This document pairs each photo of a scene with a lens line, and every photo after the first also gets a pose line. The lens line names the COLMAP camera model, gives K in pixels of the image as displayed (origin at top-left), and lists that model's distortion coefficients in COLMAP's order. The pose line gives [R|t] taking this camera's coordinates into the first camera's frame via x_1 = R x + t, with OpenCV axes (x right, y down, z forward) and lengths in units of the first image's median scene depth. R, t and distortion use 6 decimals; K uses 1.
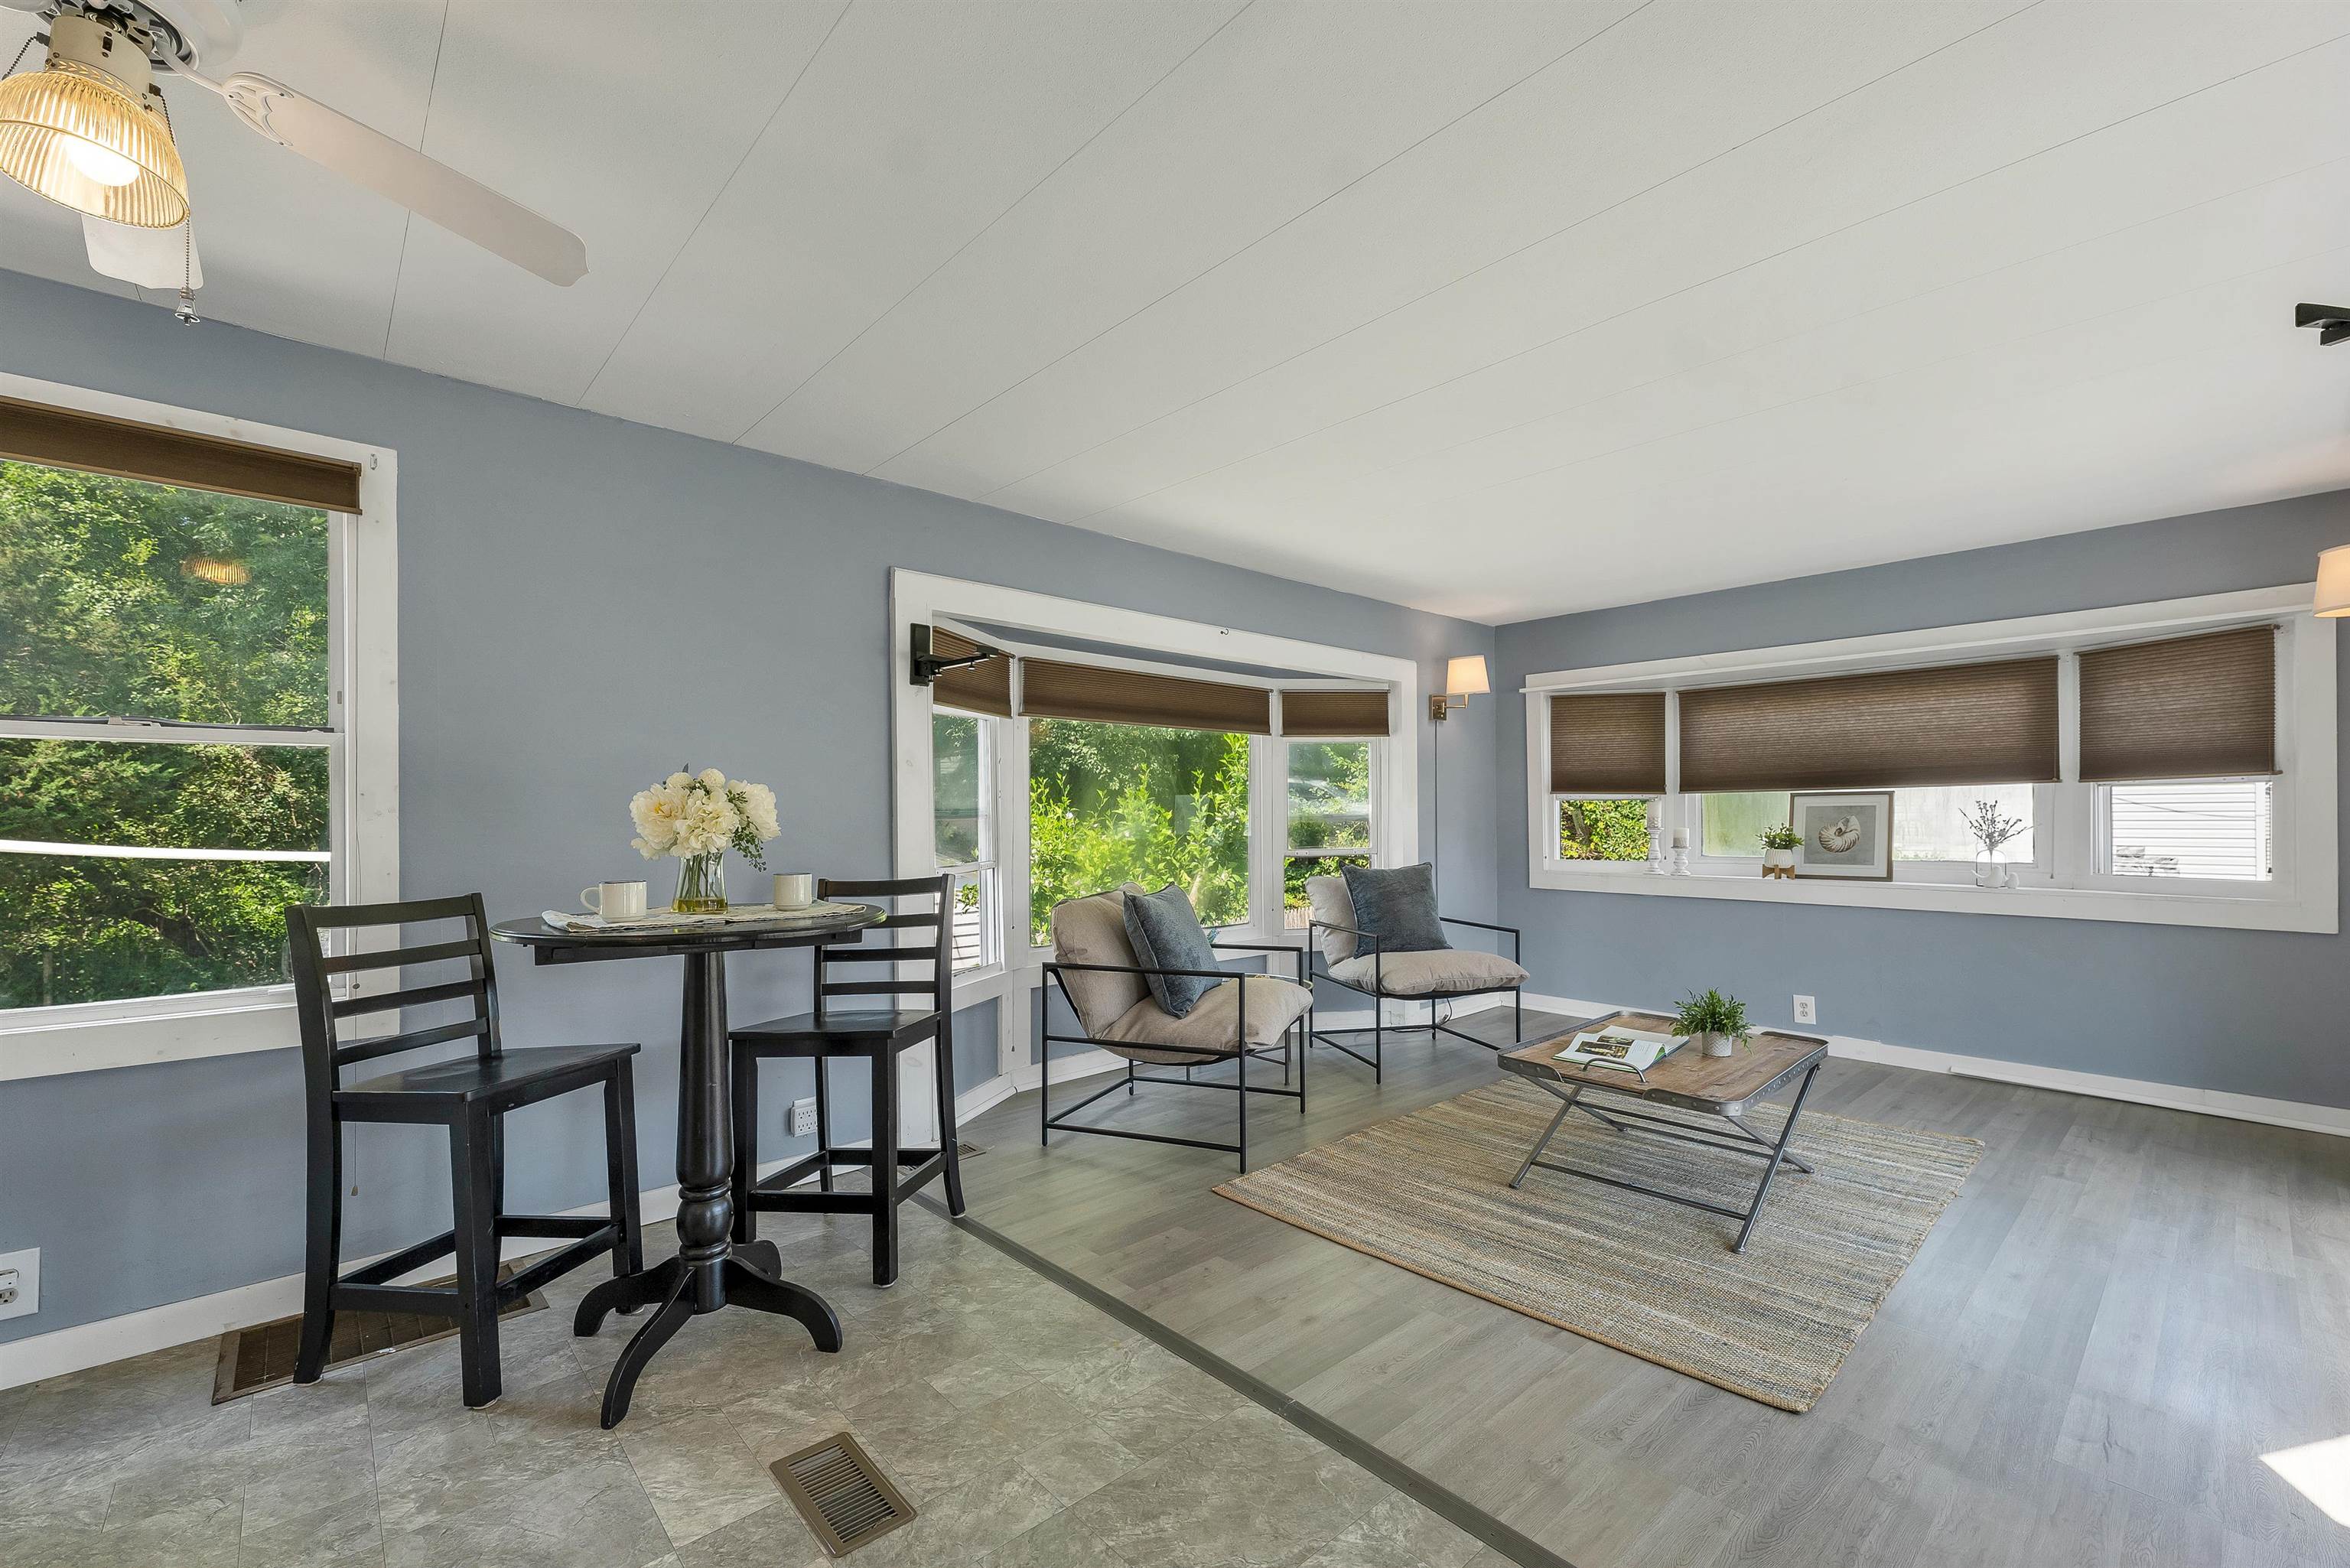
lens RADIAL K [[979.0, 0, 1175.5], [0, 979.0, 799.5], [0, 0, 1]] dist [0.000668, -0.000048]
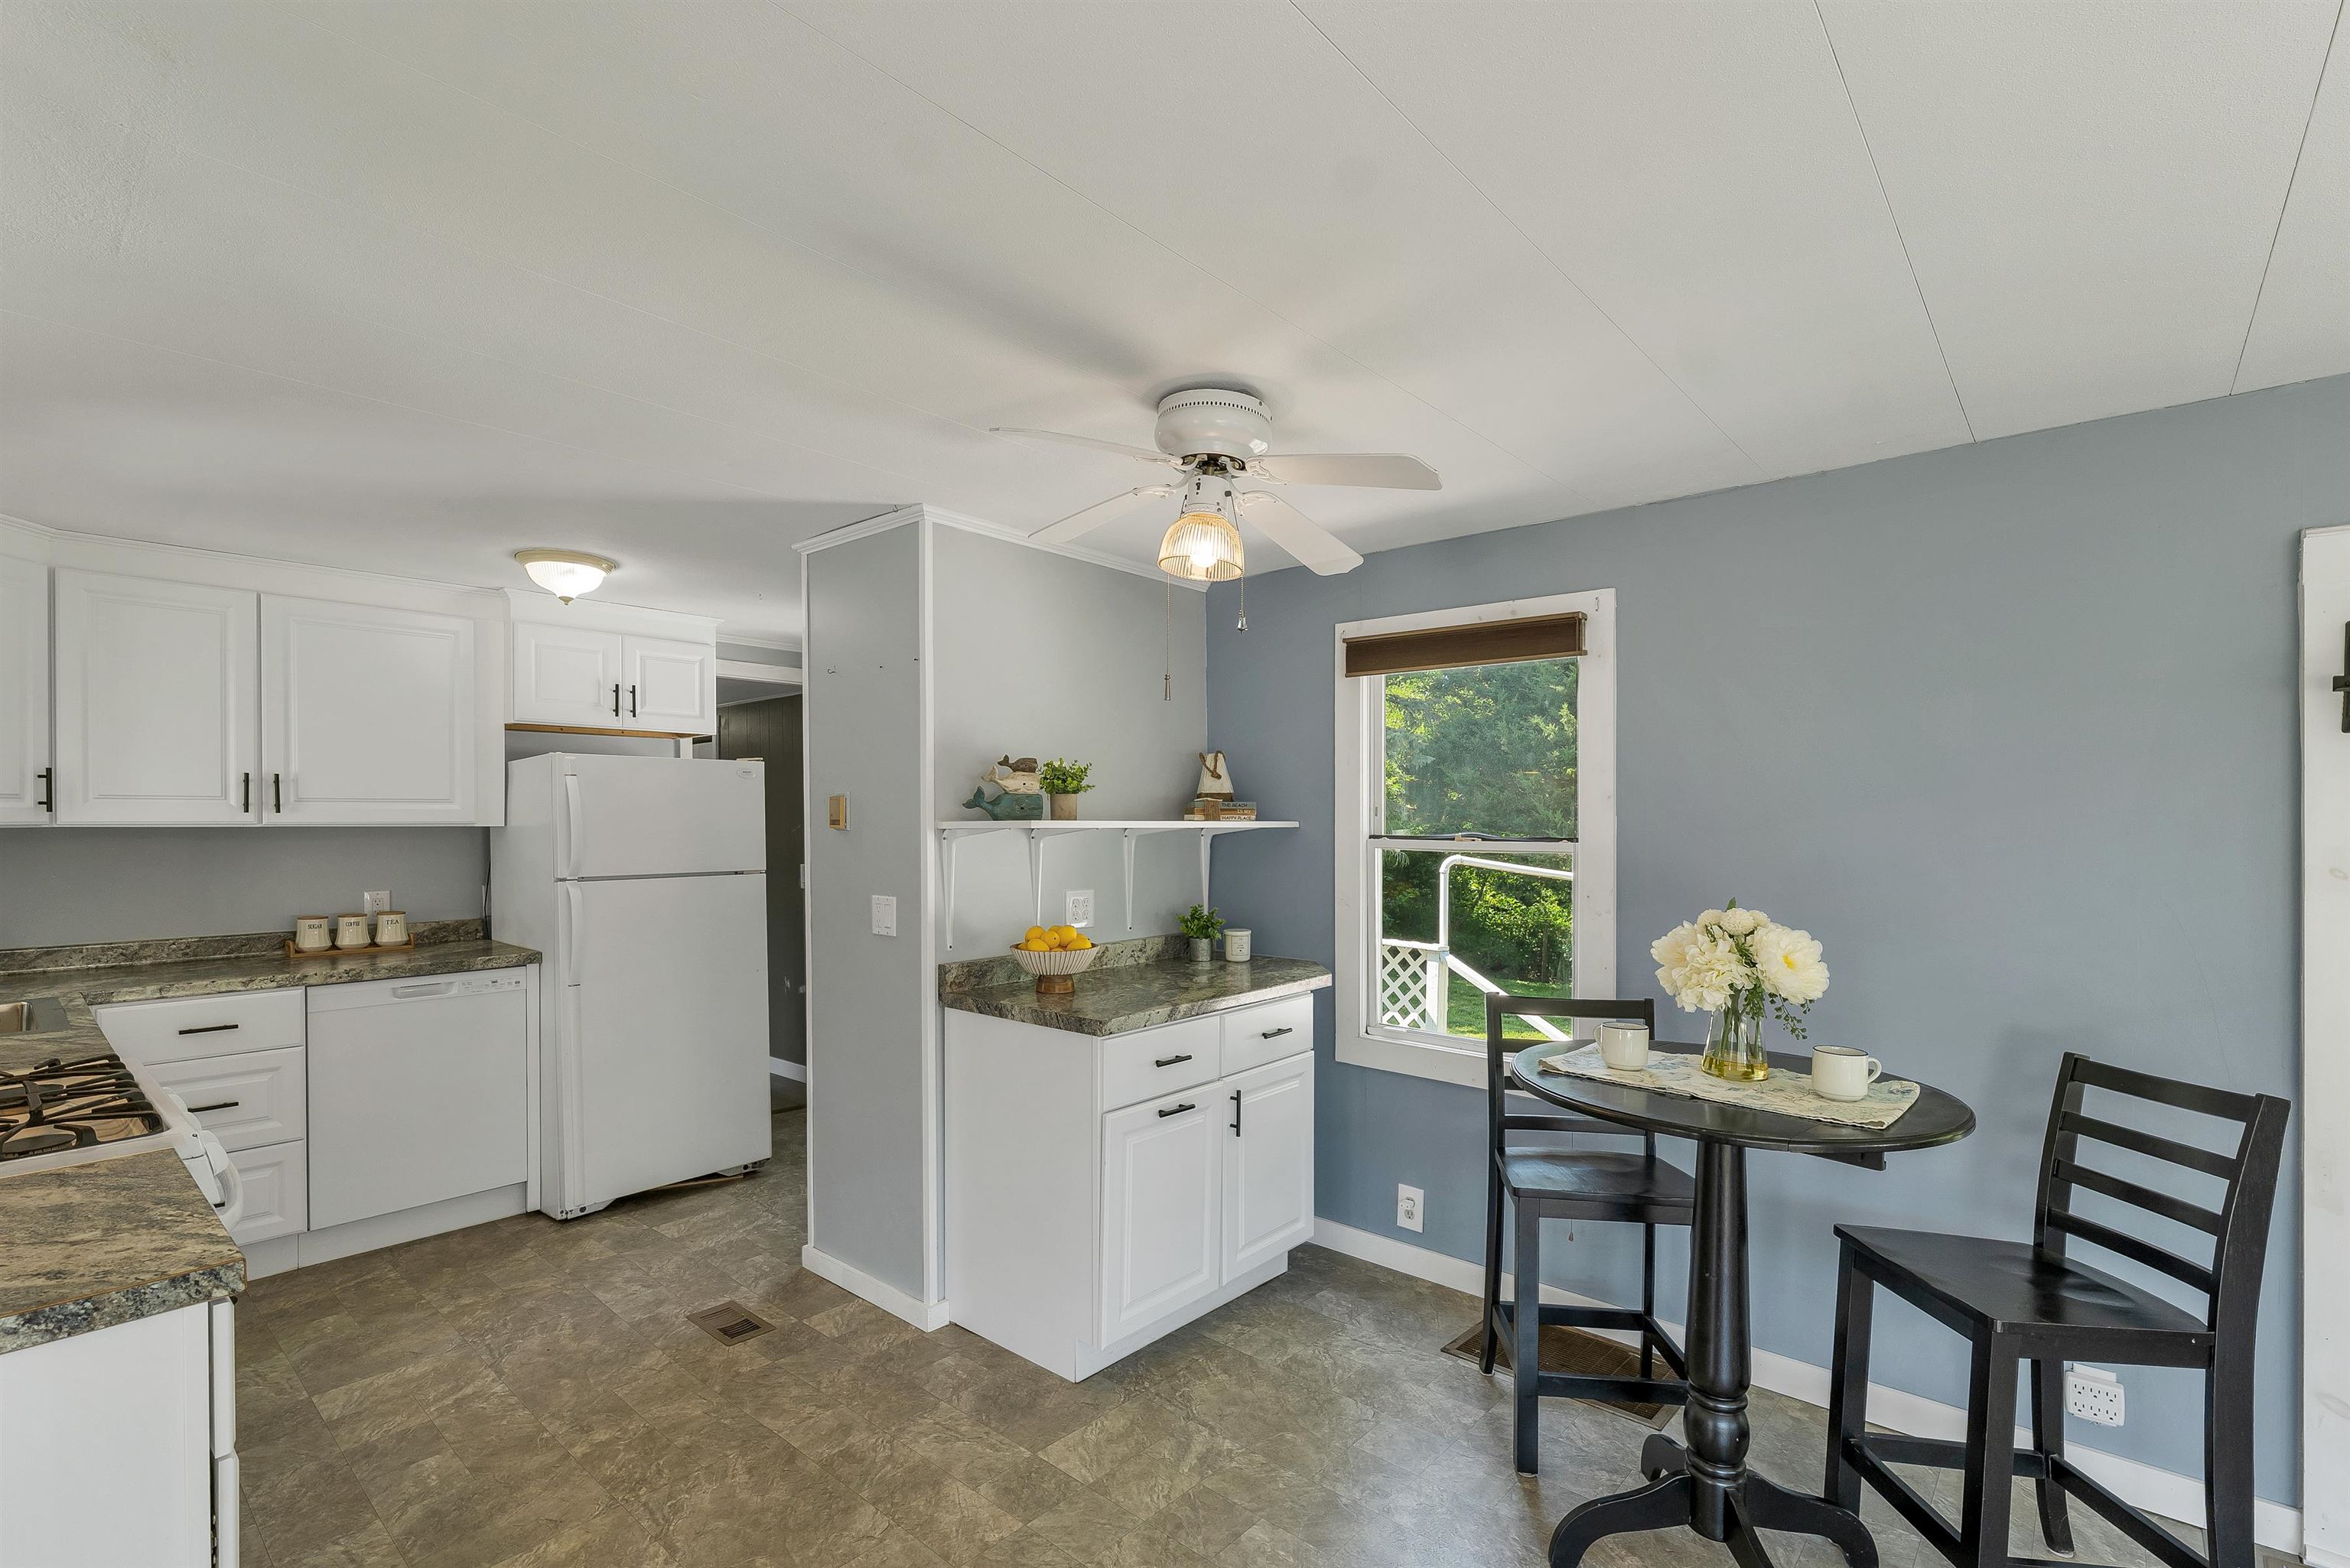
lens RADIAL K [[1058.3, 0, 1179.0], [0, 1058.3, 829.1], [0, 0, 1]] dist [-0.000268, -0.000339]
pose [[0.119599, 0.014672, -0.992714, 0.179133], [0.010094, 0.999821, 0.015993, -0.057058], [0.992771, -0.011933, 0.119430, 0.197055]]
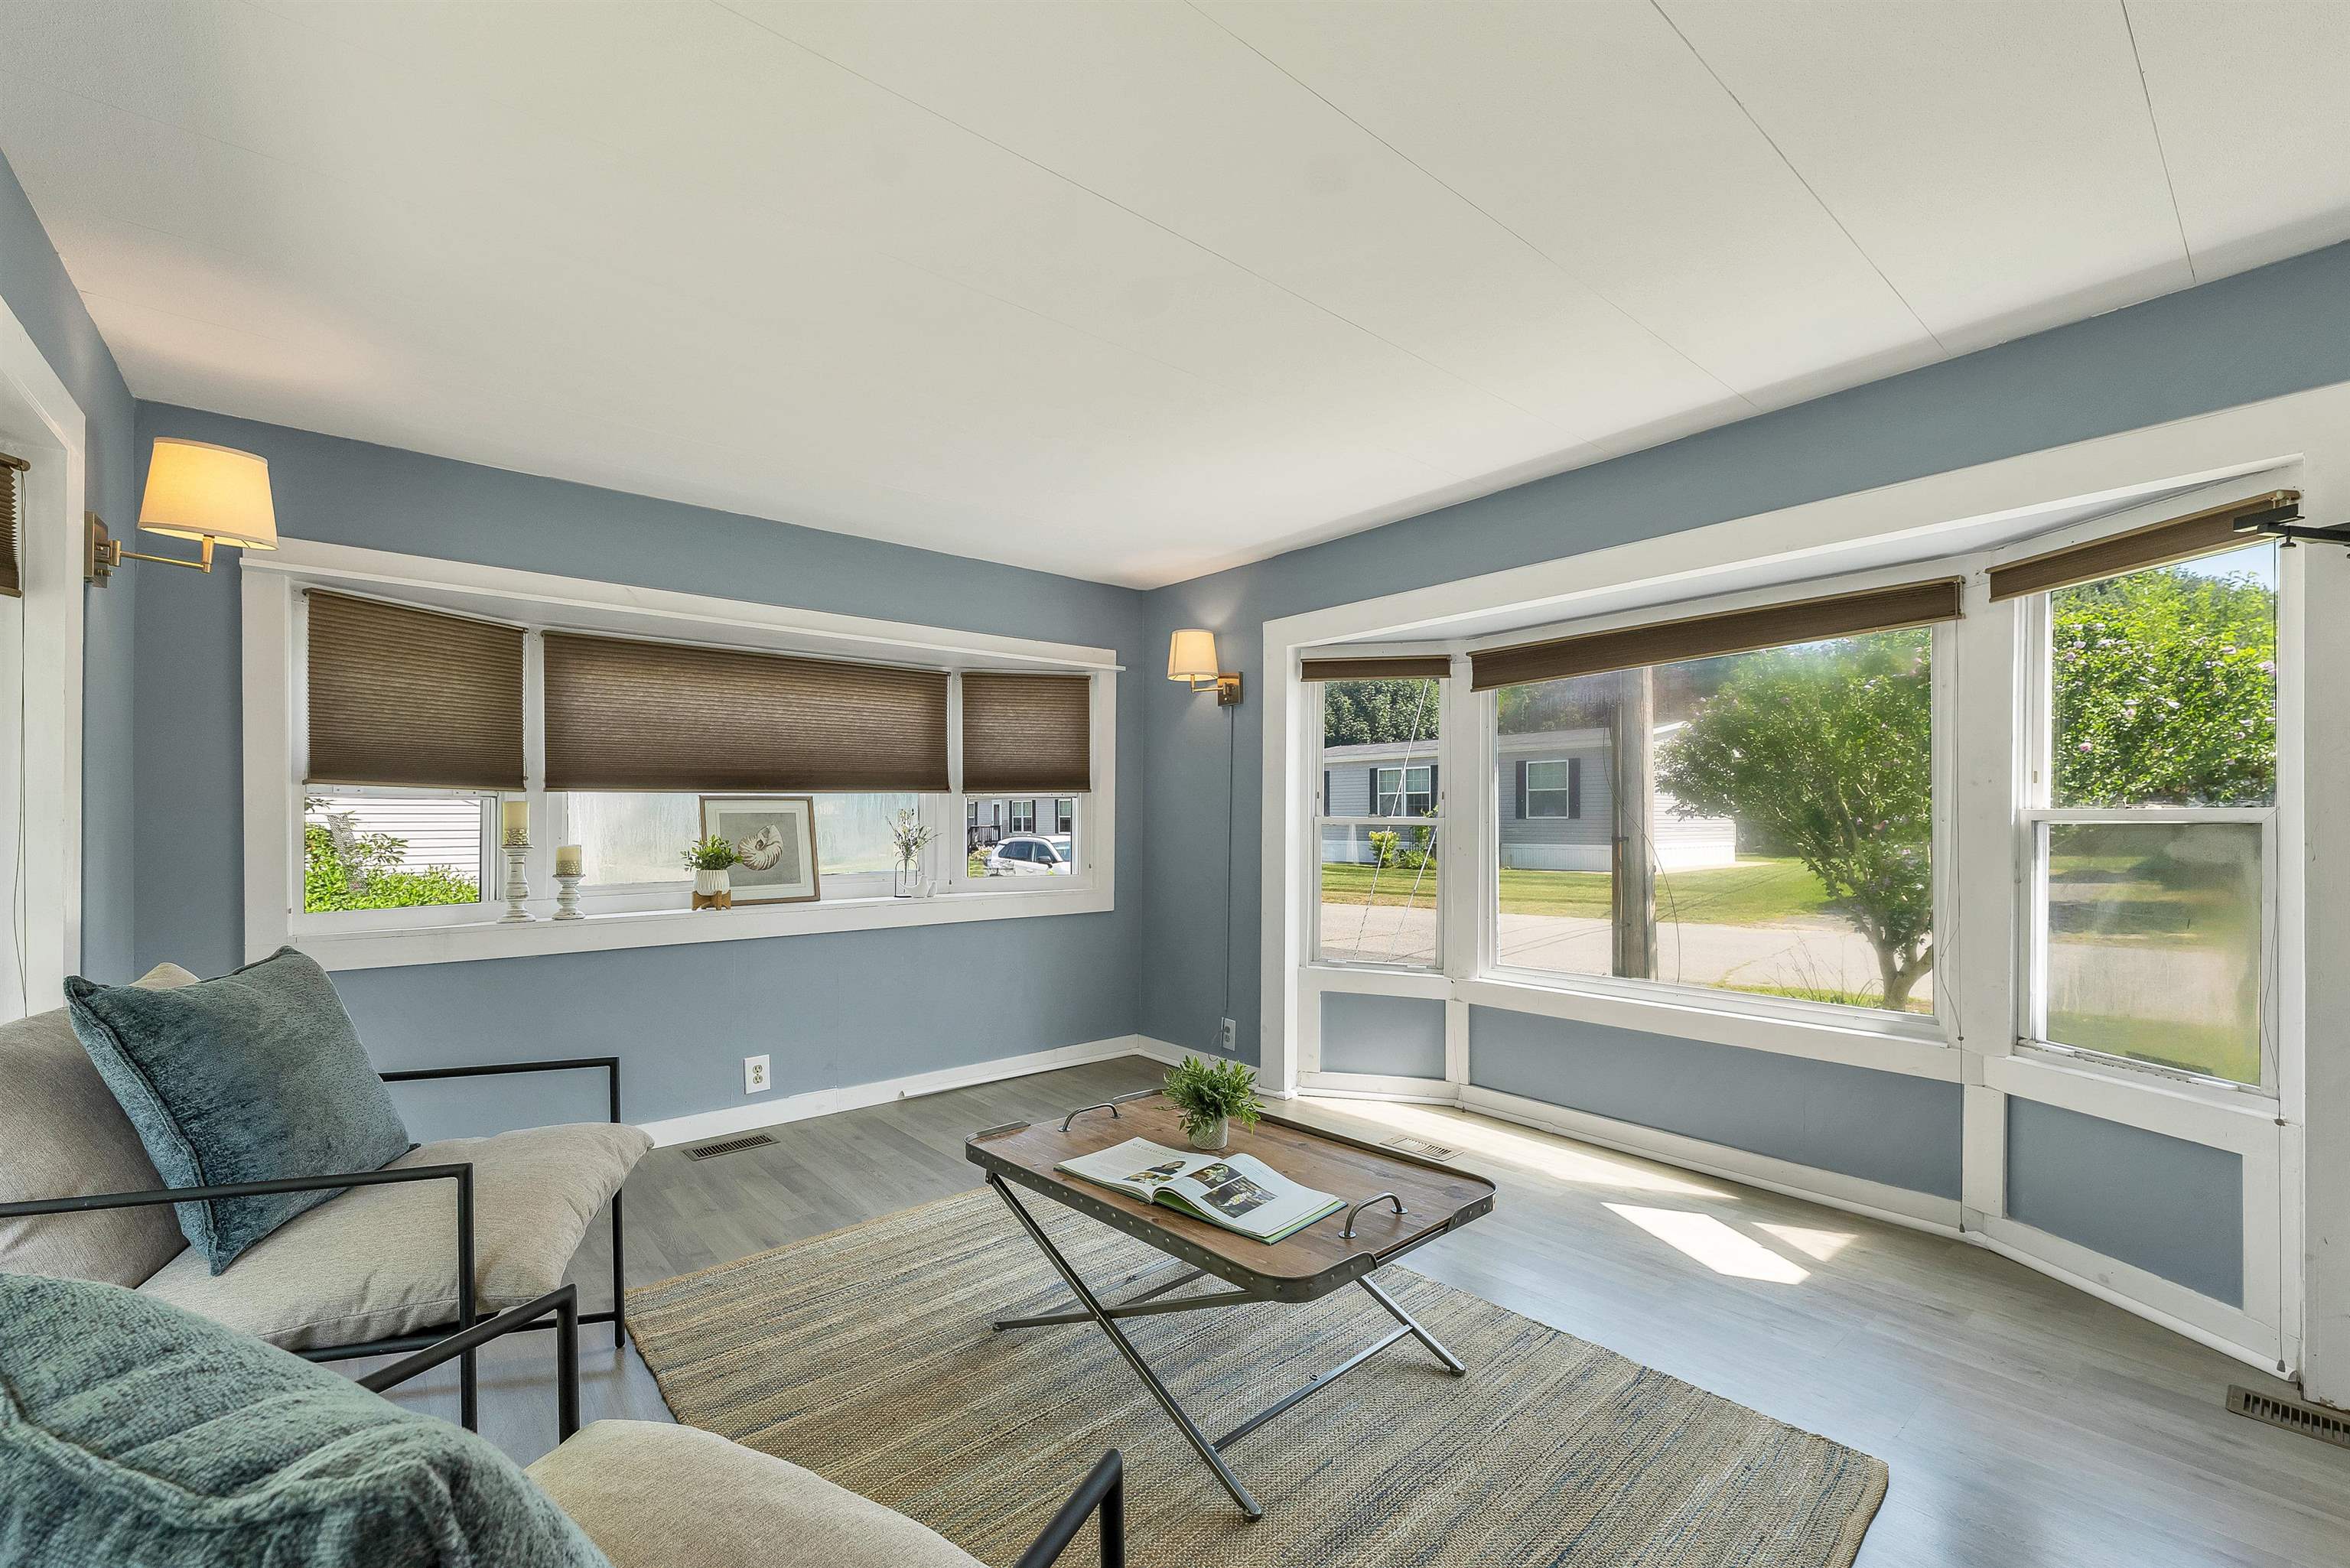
lens RADIAL K [[975.0, 0, 1173.8], [0, 975.0, 823.9], [0, 0, 1]] dist [0.000442, 0.000134]
pose [[0.036377, -0.001975, 0.999336, -0.126049], [-0.014352, 0.999894, 0.002499, 0.009245], [-0.999235, -0.014433, 0.036345, 0.669900]]
